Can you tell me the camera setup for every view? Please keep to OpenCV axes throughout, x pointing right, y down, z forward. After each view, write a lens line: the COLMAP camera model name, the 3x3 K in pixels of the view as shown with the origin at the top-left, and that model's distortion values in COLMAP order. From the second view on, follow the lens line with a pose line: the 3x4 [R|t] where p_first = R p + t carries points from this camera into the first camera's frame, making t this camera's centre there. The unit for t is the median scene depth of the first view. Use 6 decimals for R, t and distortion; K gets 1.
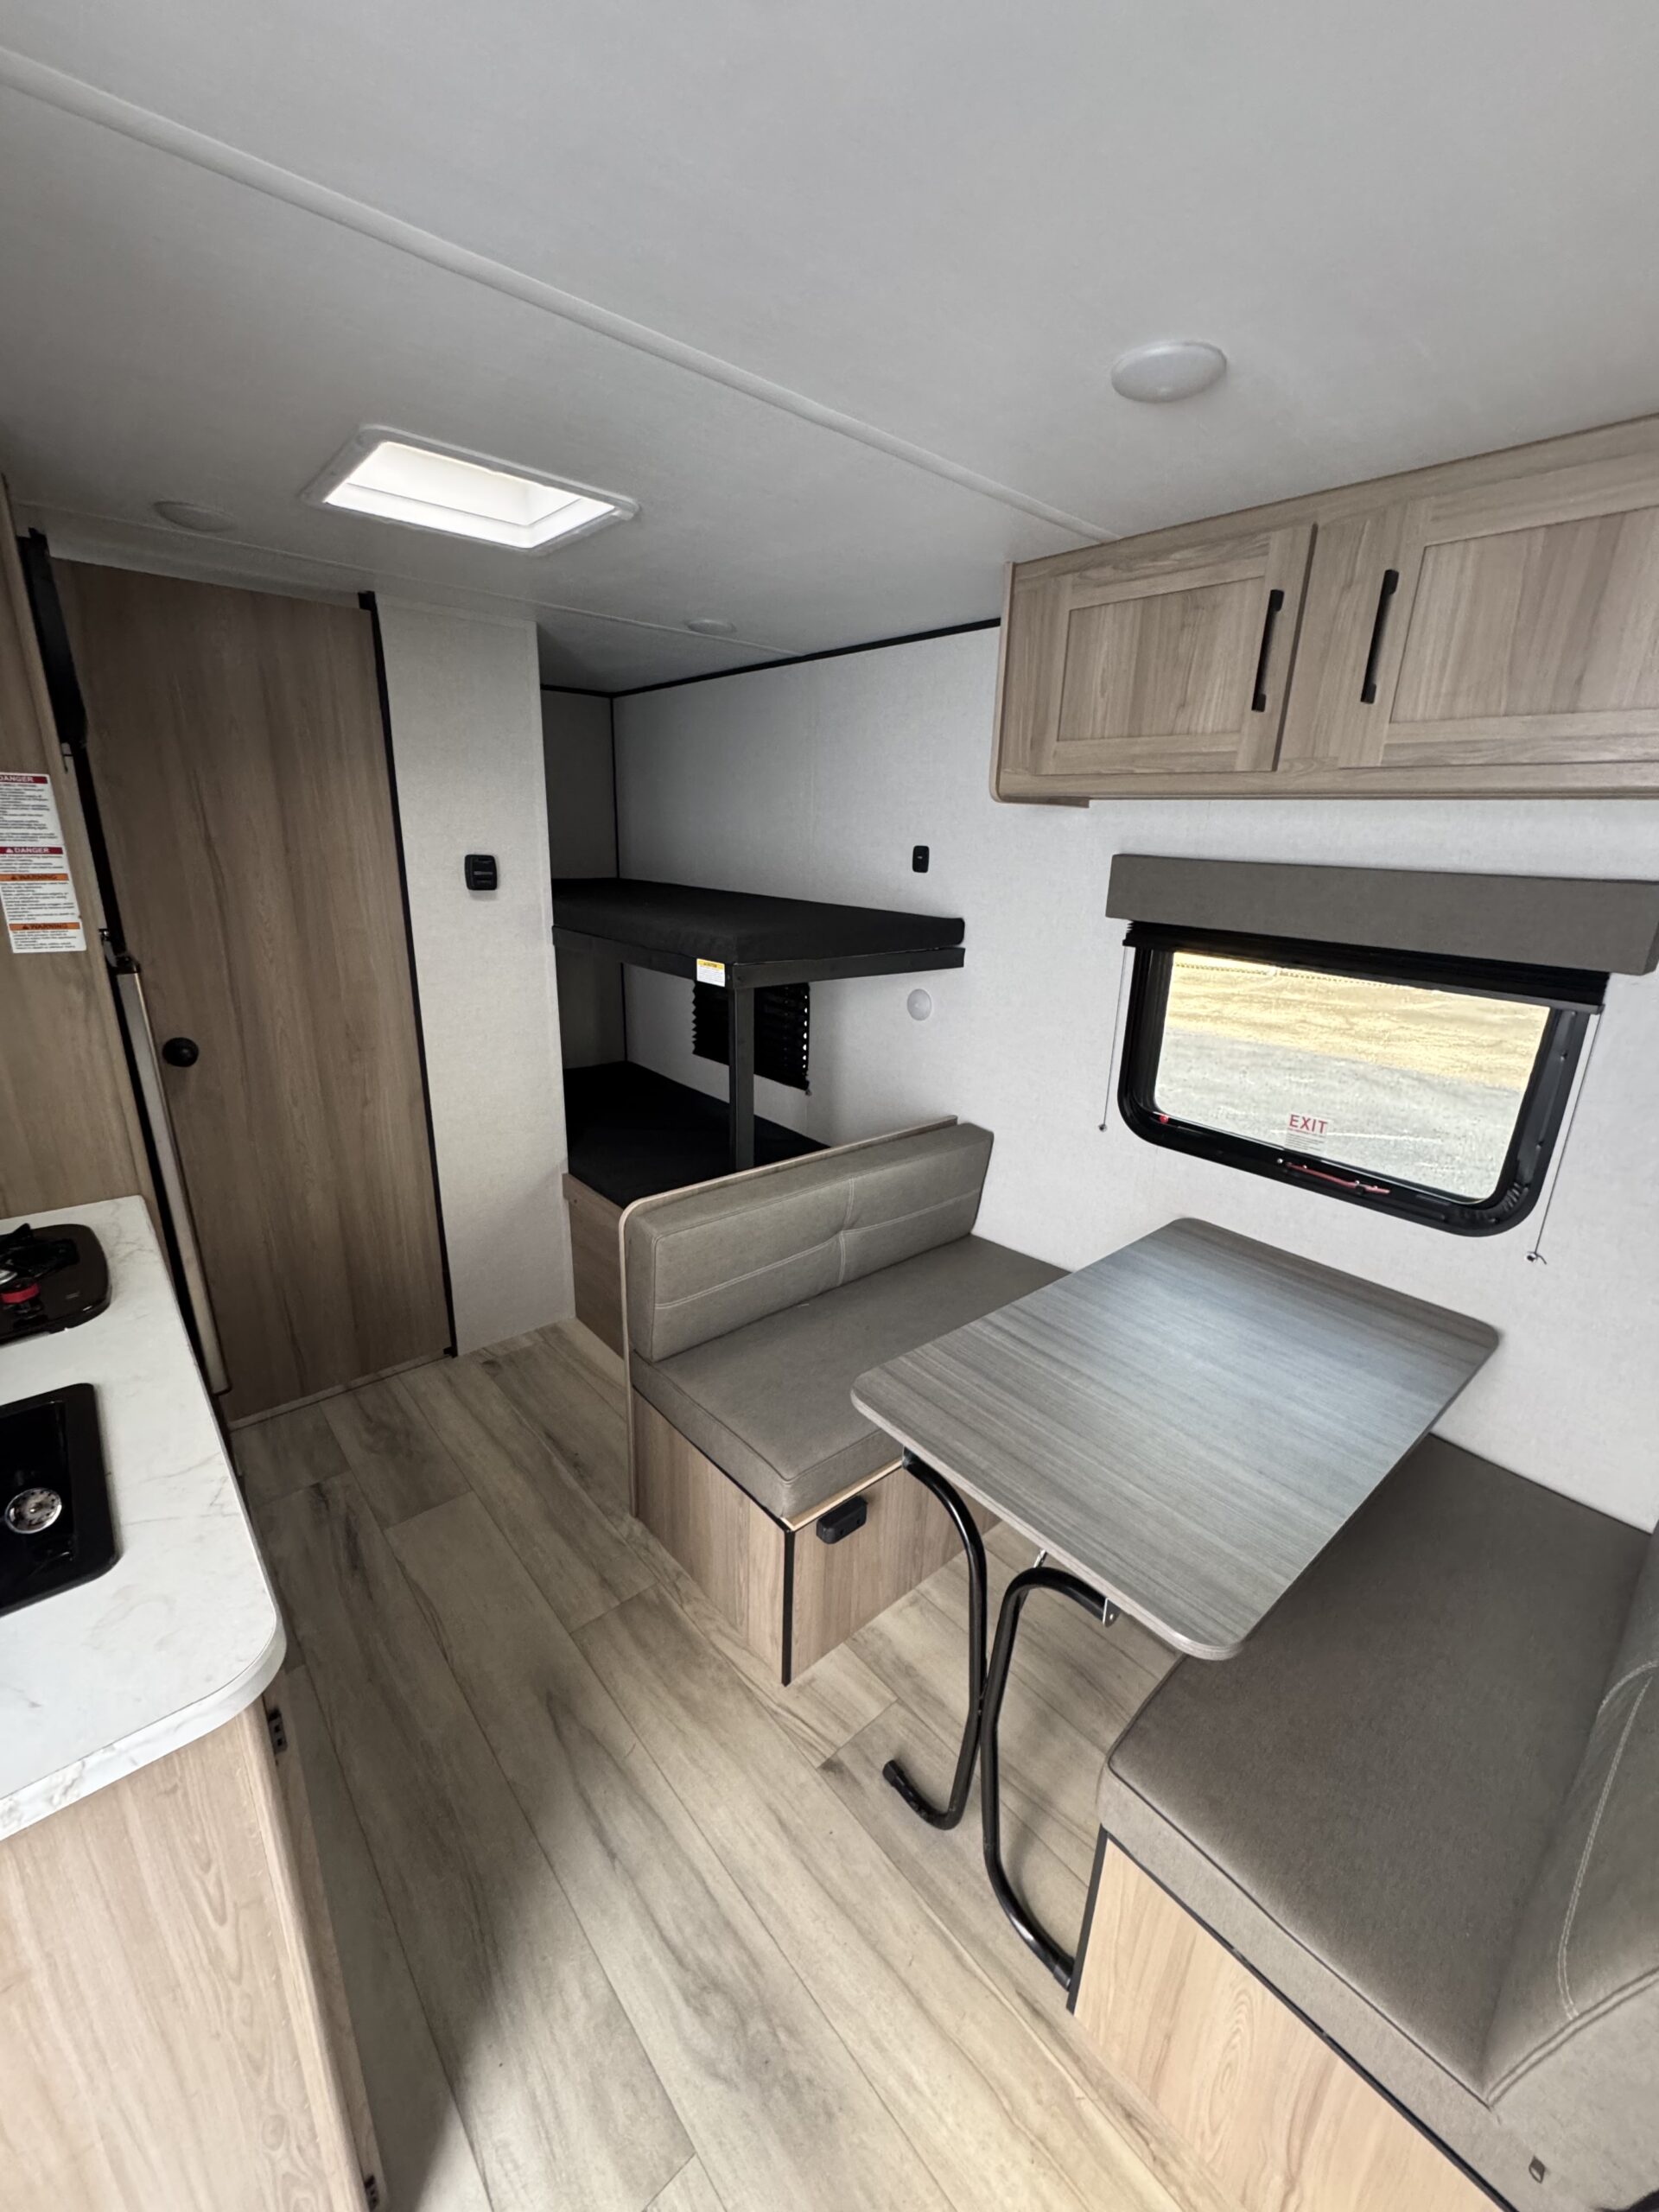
lens RADIAL K [[885.6, 0, 830.3], [0, 885.6, 1107.1], [0, 0, 1]] dist [-0.002370, 0.000182]
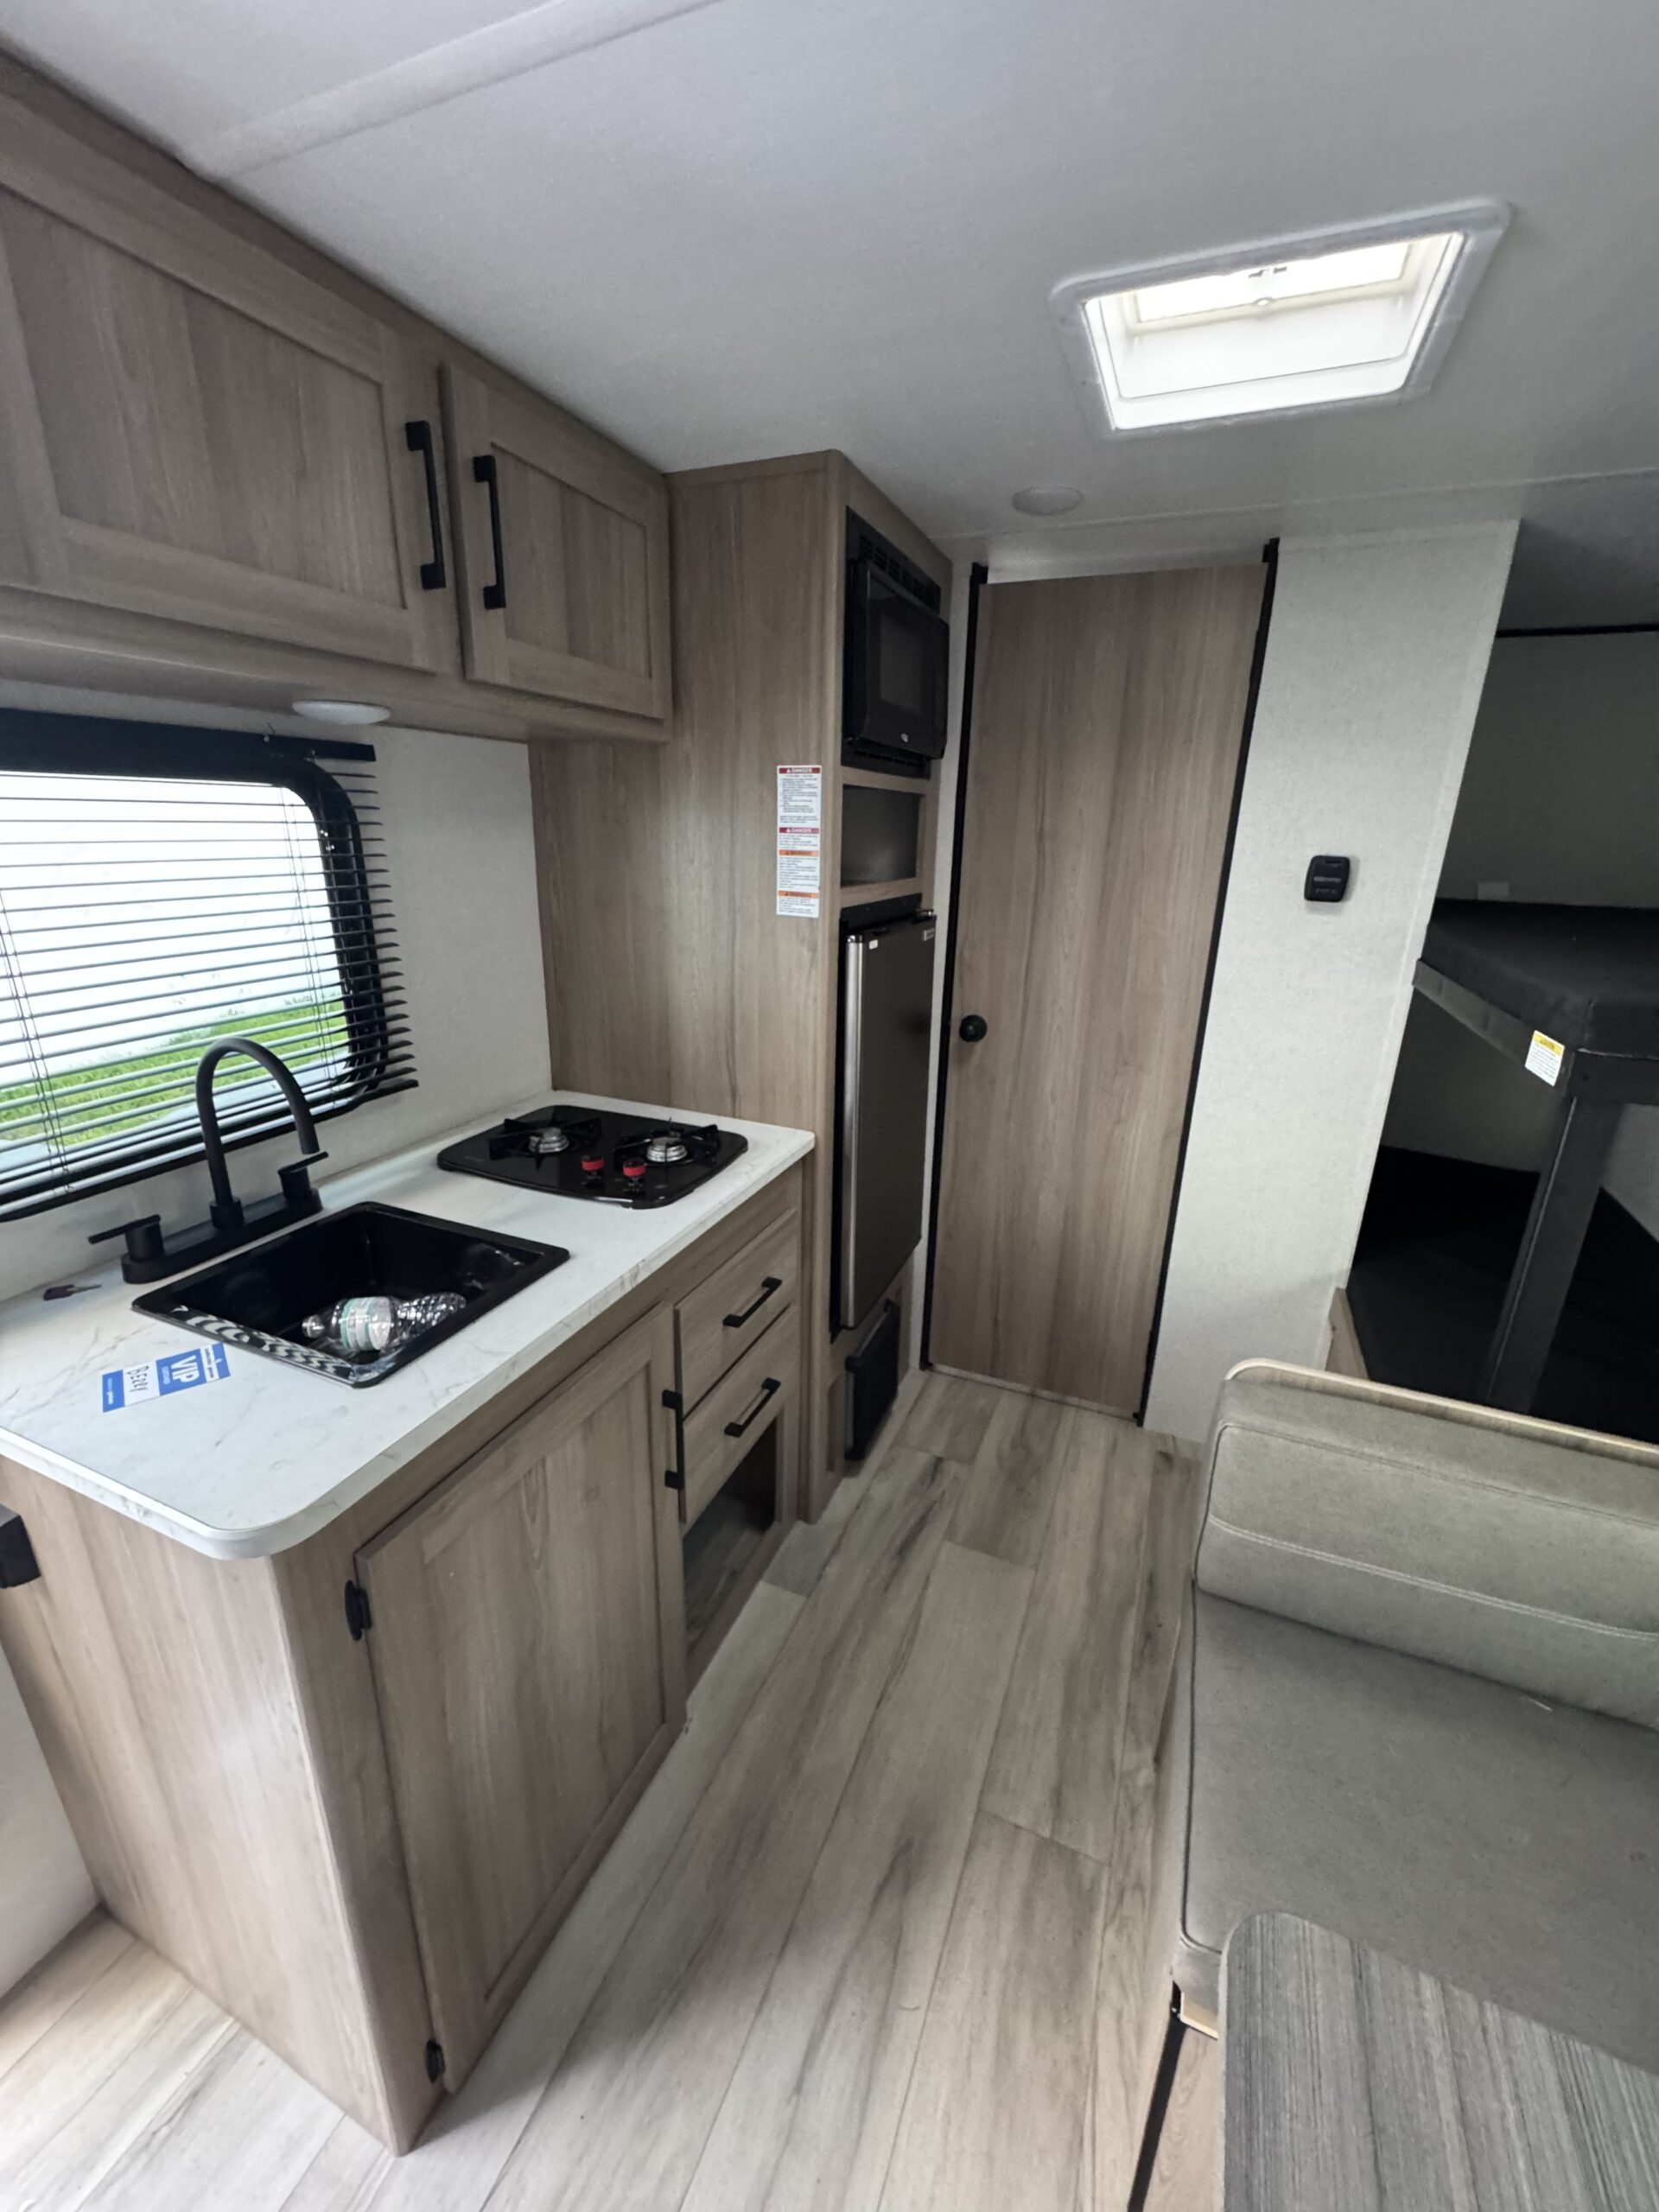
lens RADIAL K [[885.6, 0, 826.3], [0, 885.6, 1107.0], [0, 0, 1]] dist [-0.002370, 0.000182]
pose [[0.434715, 0.253575, -0.864131, 0.177385], [-0.277976, 0.950468, 0.139070, -0.081575], [0.856593, 0.179752, 0.483671, 0.380680]]
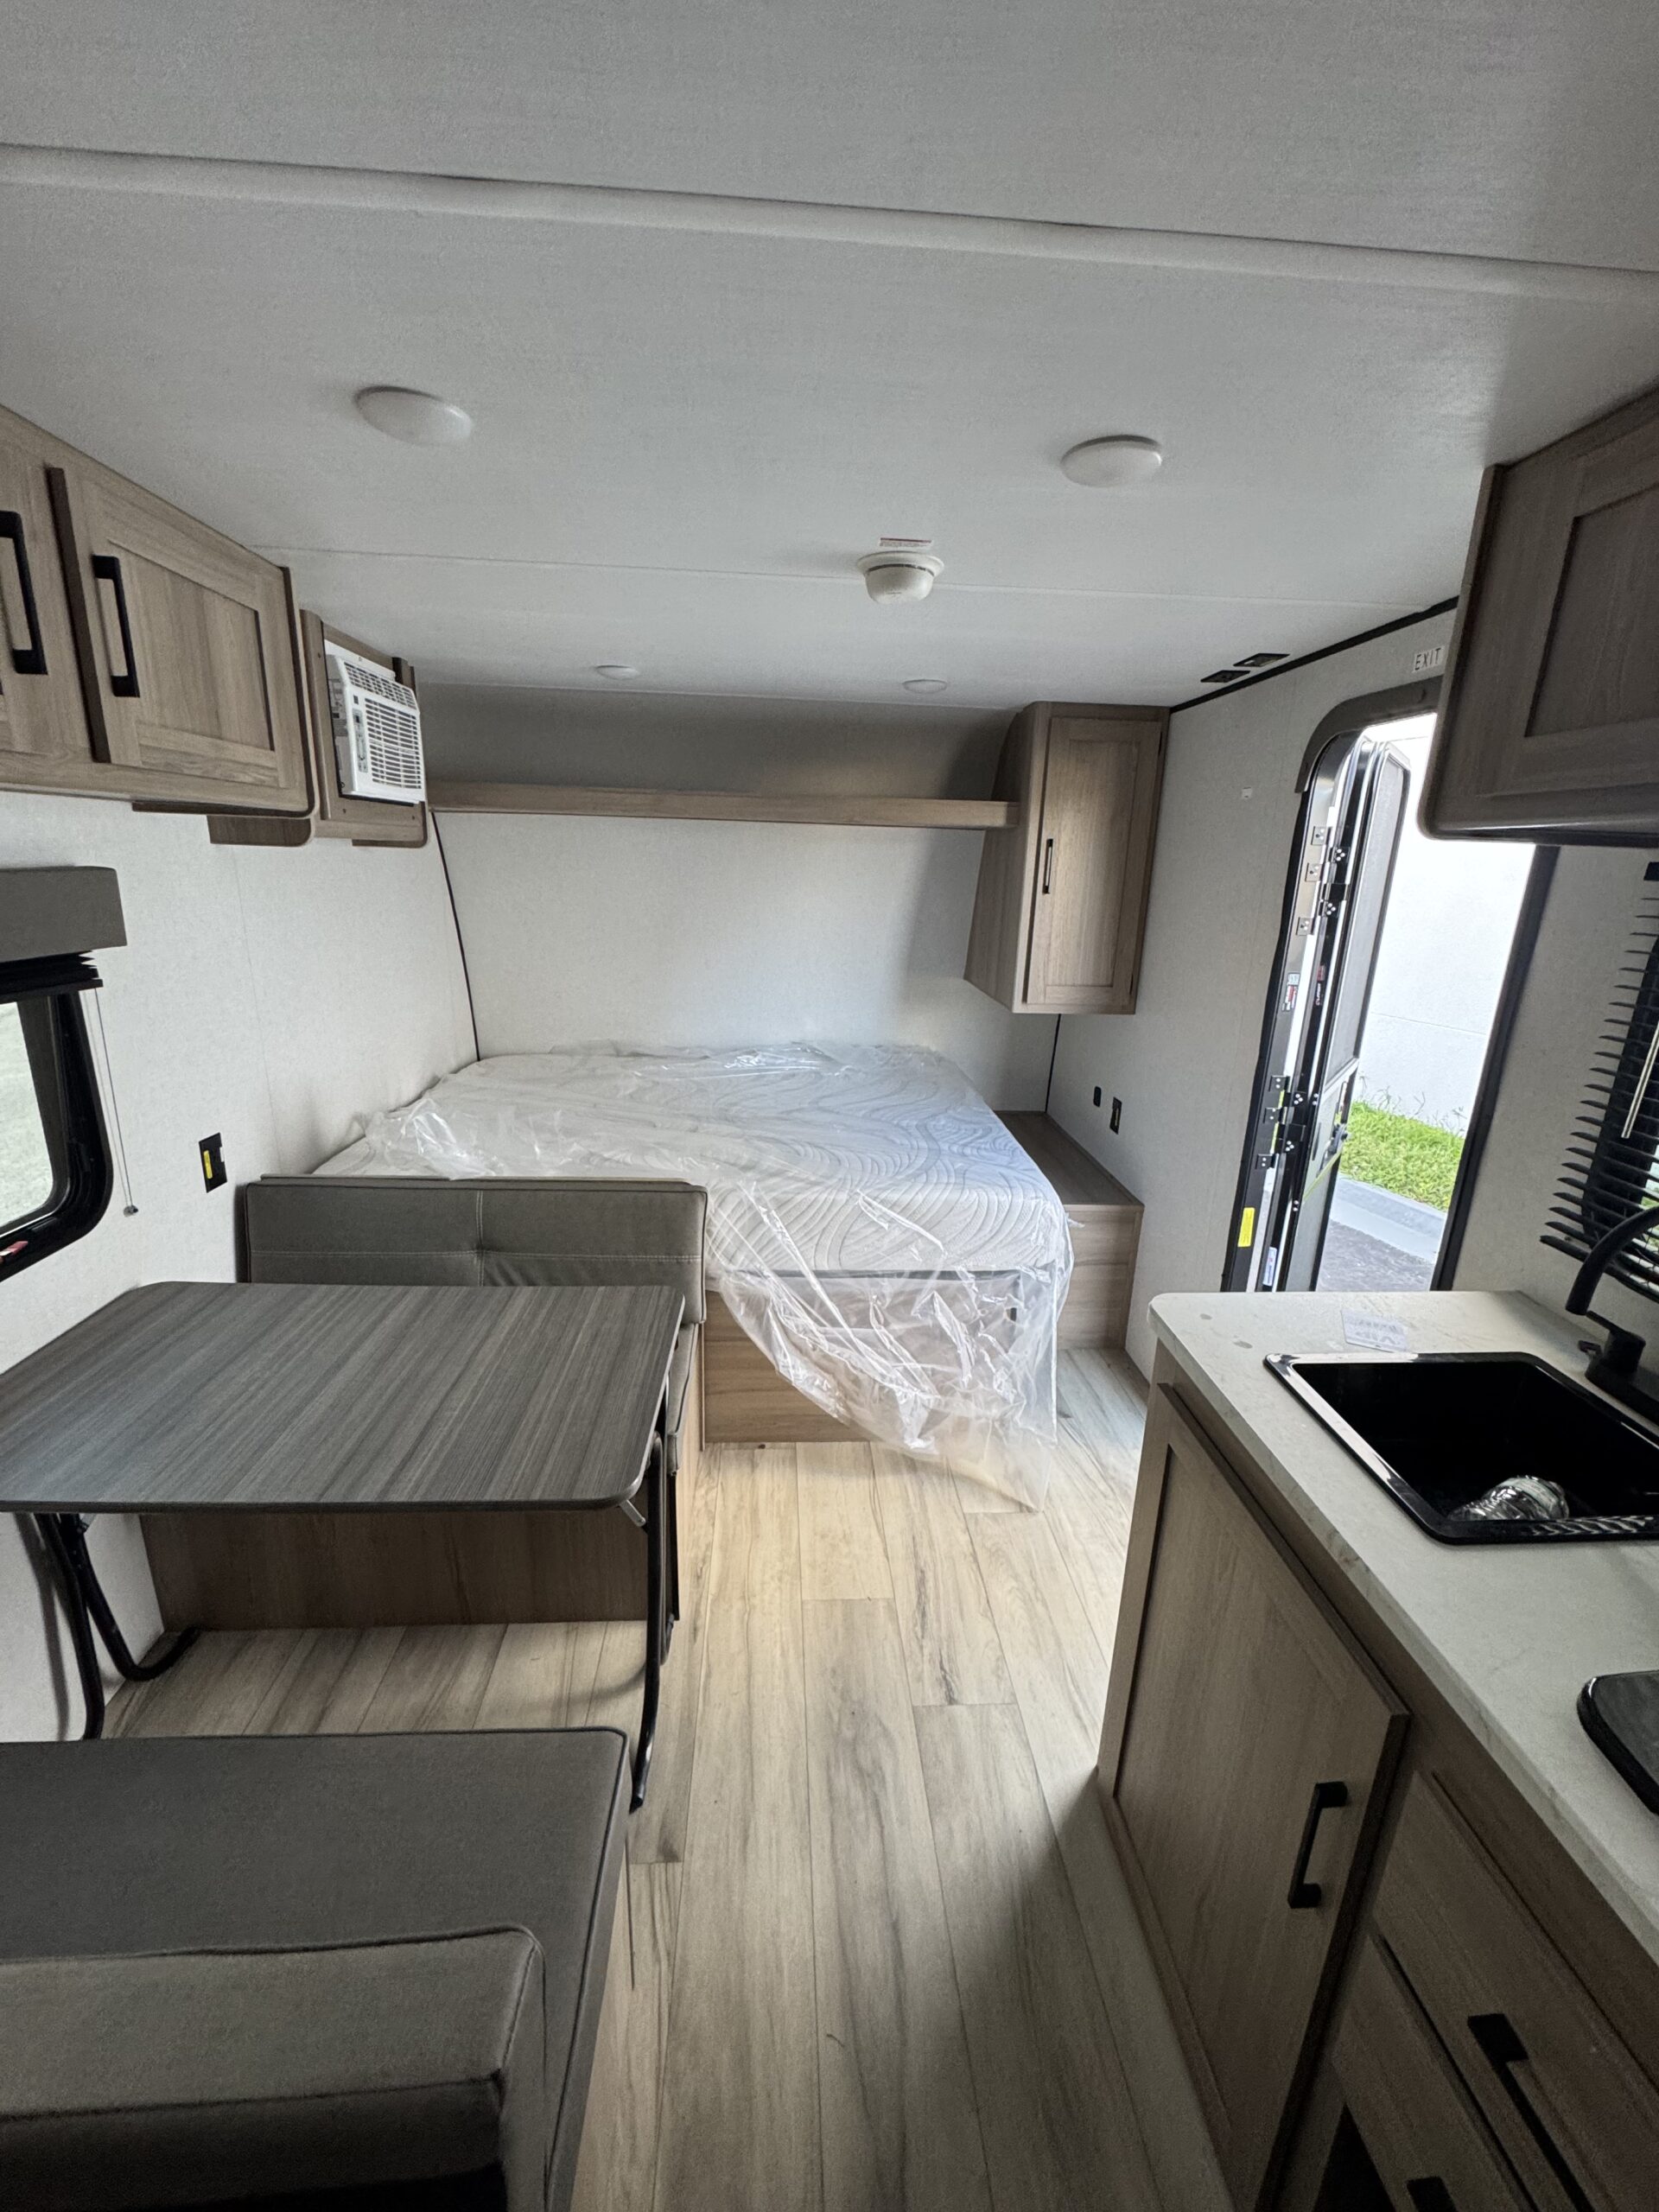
lens RADIAL K [[885.6, 0, 834.0], [0, 885.6, 1096.0], [0, 0, 1]] dist [-0.002370, 0.000182]
pose [[-0.790900, -0.211605, 0.574195, -0.440542], [0.132755, 0.856635, 0.498550, -0.338022], [-0.597372, 0.470531, -0.649421, 0.980579]]
